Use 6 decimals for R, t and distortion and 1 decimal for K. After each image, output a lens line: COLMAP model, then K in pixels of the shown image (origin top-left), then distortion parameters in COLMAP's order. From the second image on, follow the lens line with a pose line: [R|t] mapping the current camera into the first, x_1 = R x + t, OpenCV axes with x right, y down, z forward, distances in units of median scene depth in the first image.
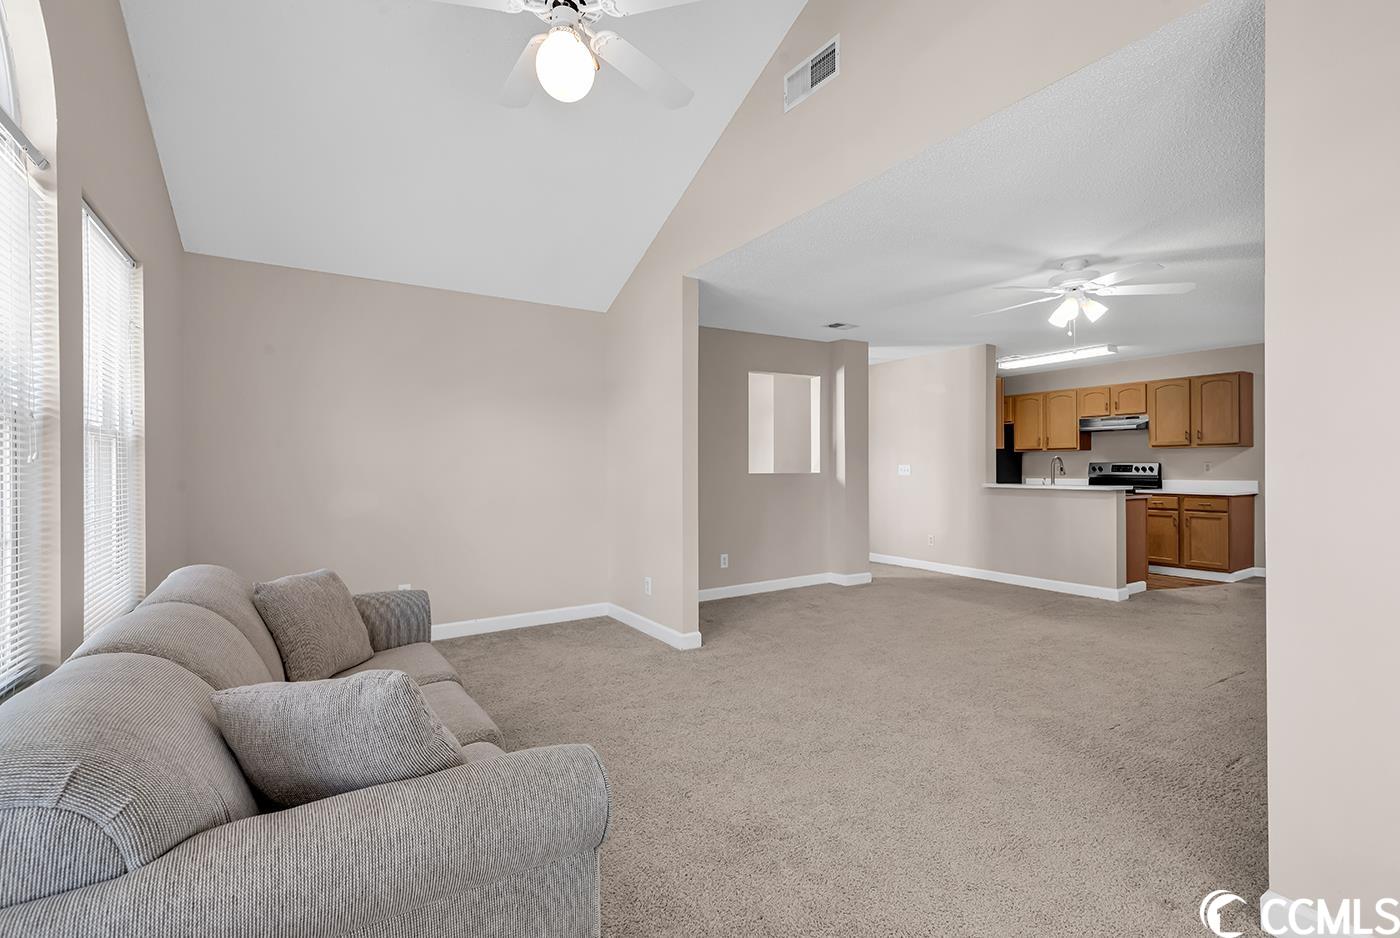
lens RADIAL K [[631.4, 0, 701.9], [0, 631.4, 464.6], [0, 0, 1]] dist [0.010460, -0.002845]
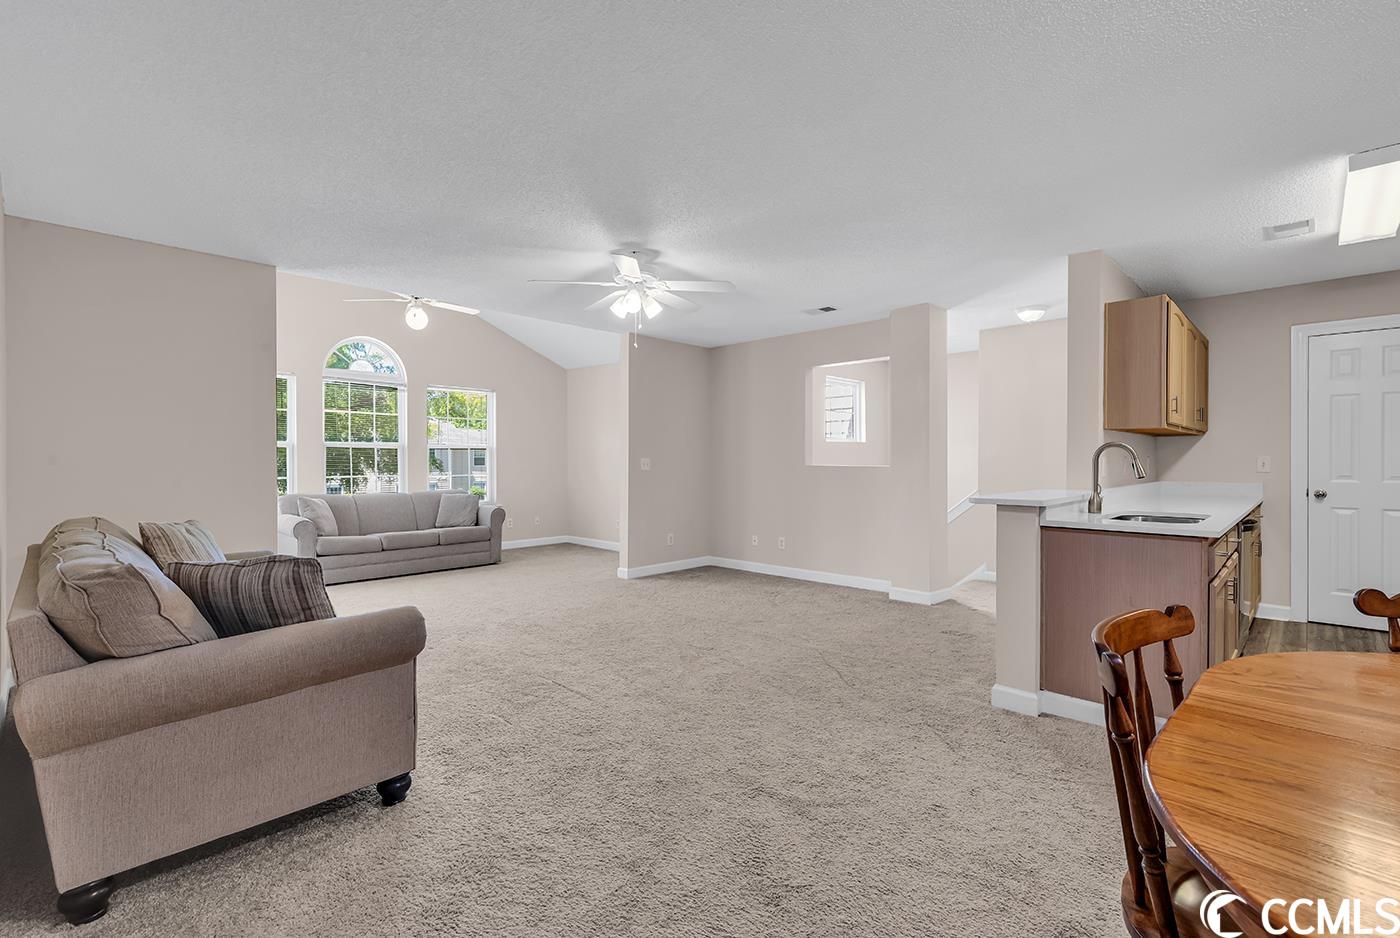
lens RADIAL K [[631.4, 0, 701.4], [0, 631.4, 459.8], [0, 0, 1]] dist [0.010460, -0.002845]
pose [[0.233671, 0.006665, -0.972293, 0.910359], [0.001890, 0.999972, 0.007309, -0.002752], [0.972314, -0.003545, 0.233651, 0.500222]]
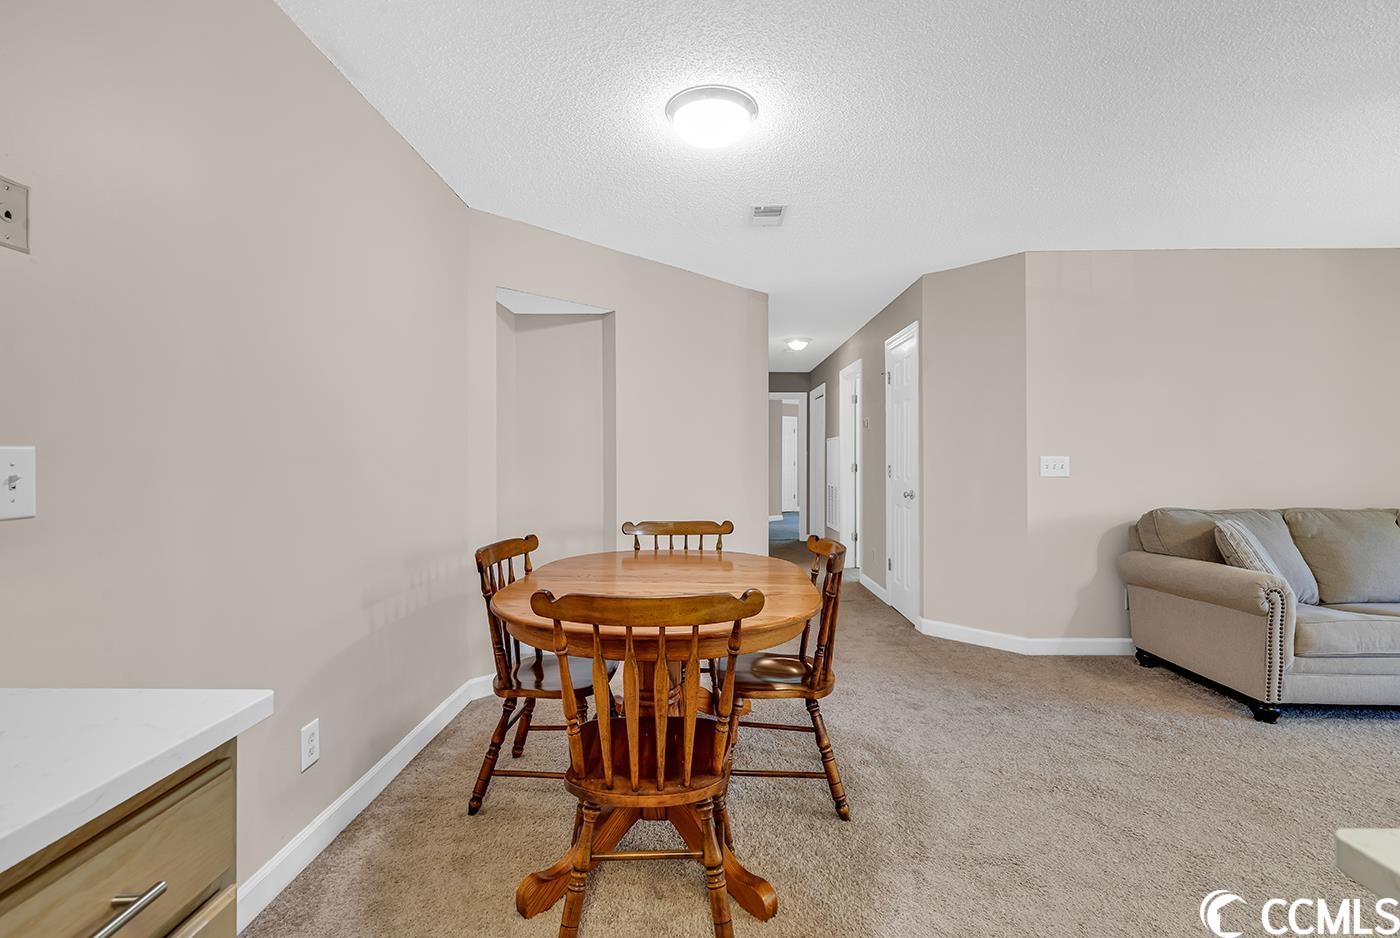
lens RADIAL K [[643.2, 0, 703.5], [0, 643.2, 472.9], [0, 0, 1]] dist [0.020823, 0.000971]
pose [[-0.838785, -0.003451, 0.544453, 0.638054], [0.005030, 0.999888, 0.014087, 0.001088], [-0.544440, 0.014554, -0.838673, 0.982006]]
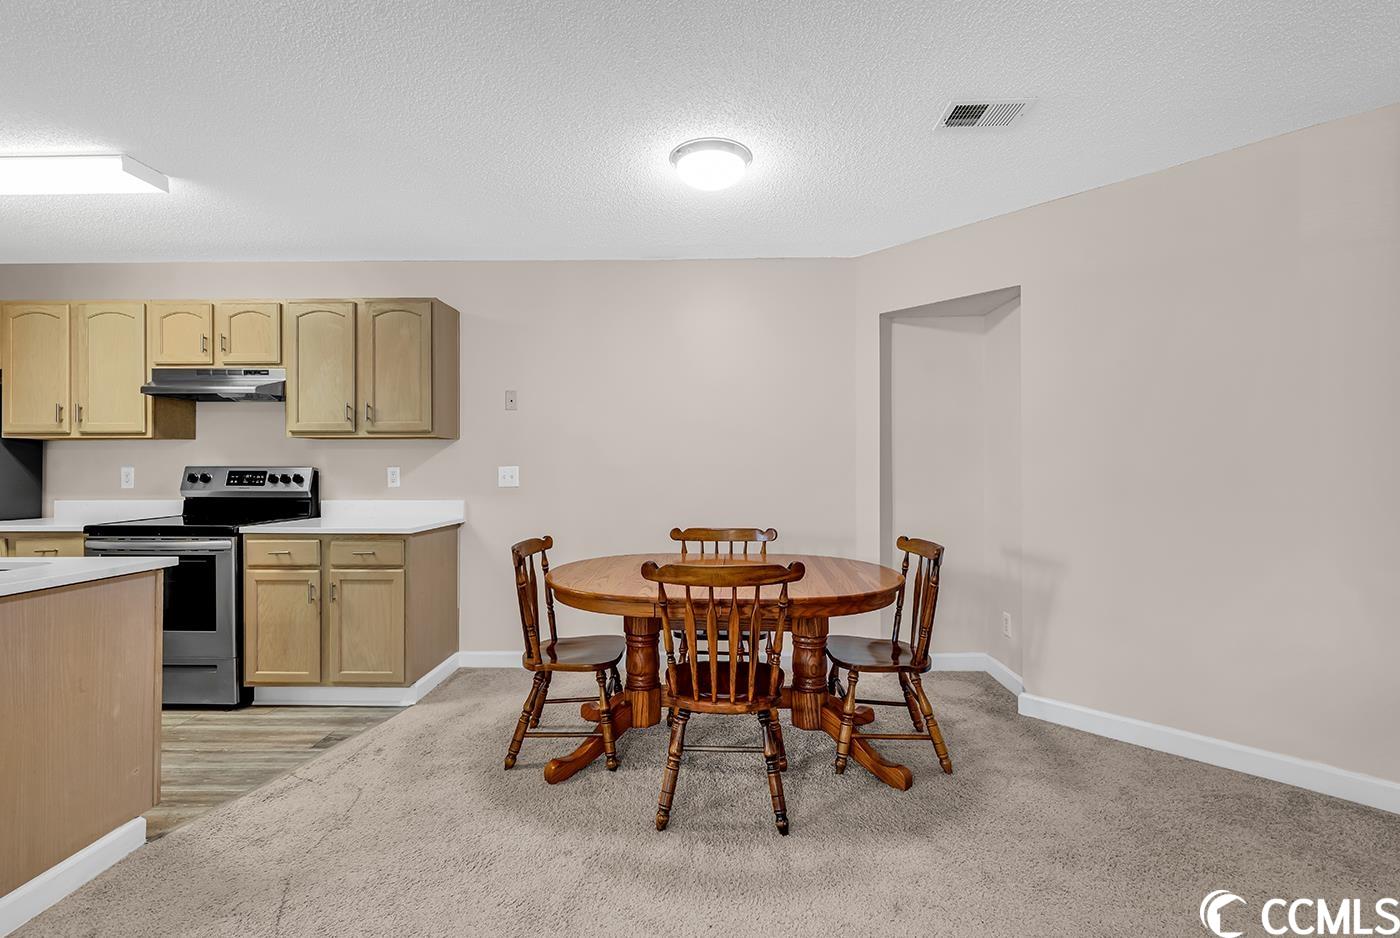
lens RADIAL K [[631.4, 0, 698.9], [0, 631.4, 465.8], [0, 0, 1]] dist [0.010460, -0.002845]
pose [[0.562525, 0.008523, 0.826736, 0.508279], [-0.003388, 0.999962, -0.008003, -0.000862], [-0.826773, 0.001700, 0.562533, 0.491603]]
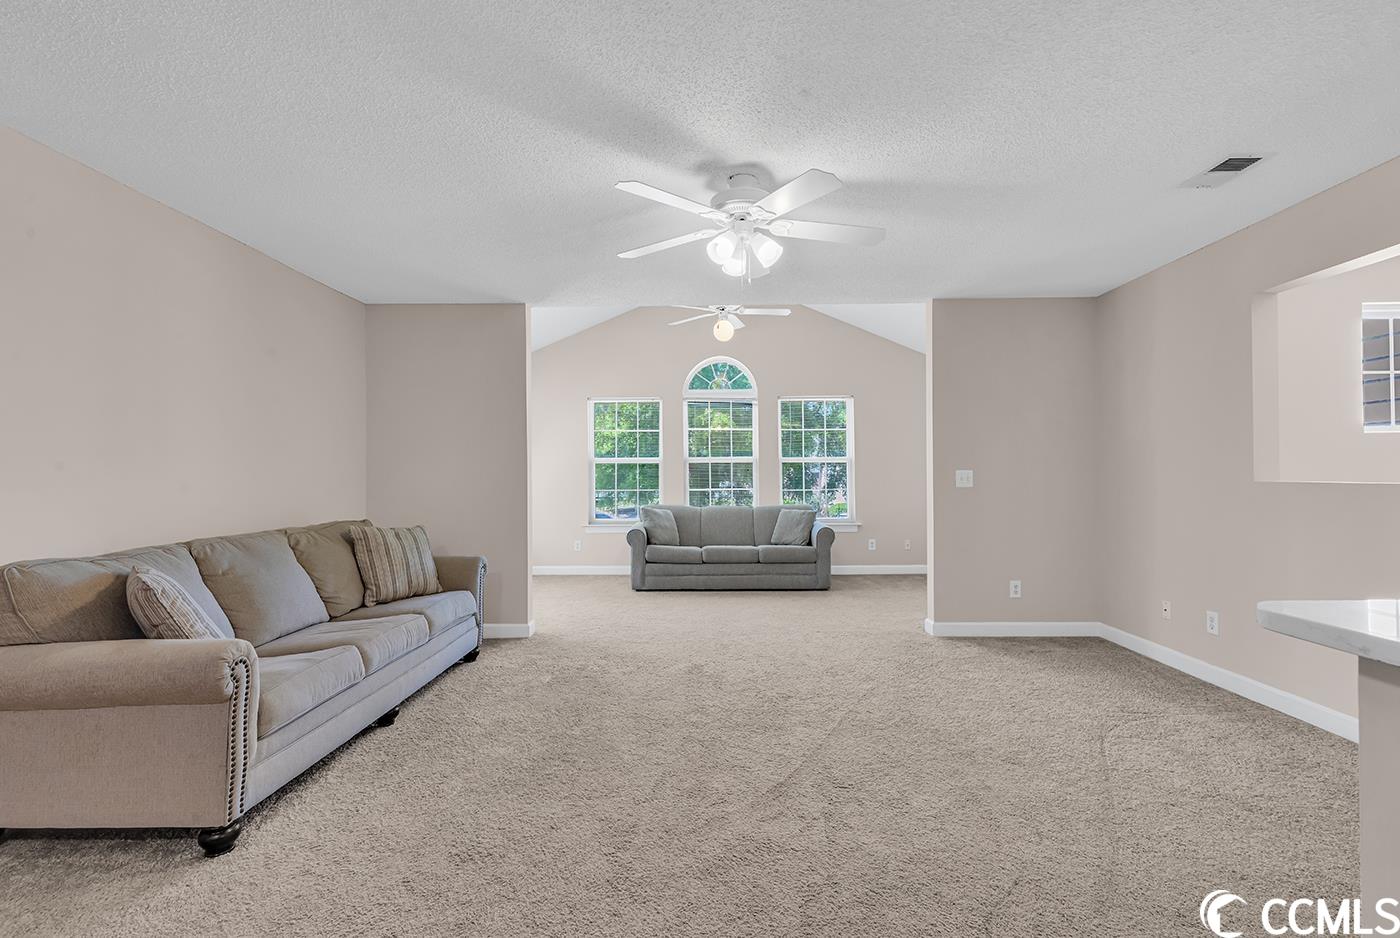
lens RADIAL K [[624.7, 0, 702.8], [0, 624.7, 463.8], [0, 0, 1]] dist [0.008252, -0.001549]
pose [[-0.547153, -0.004296, -0.837021, 0.683774], [0.011798, 0.999848, -0.012844, 0.000164], [0.836949, -0.016903, -0.547019, 0.769129]]
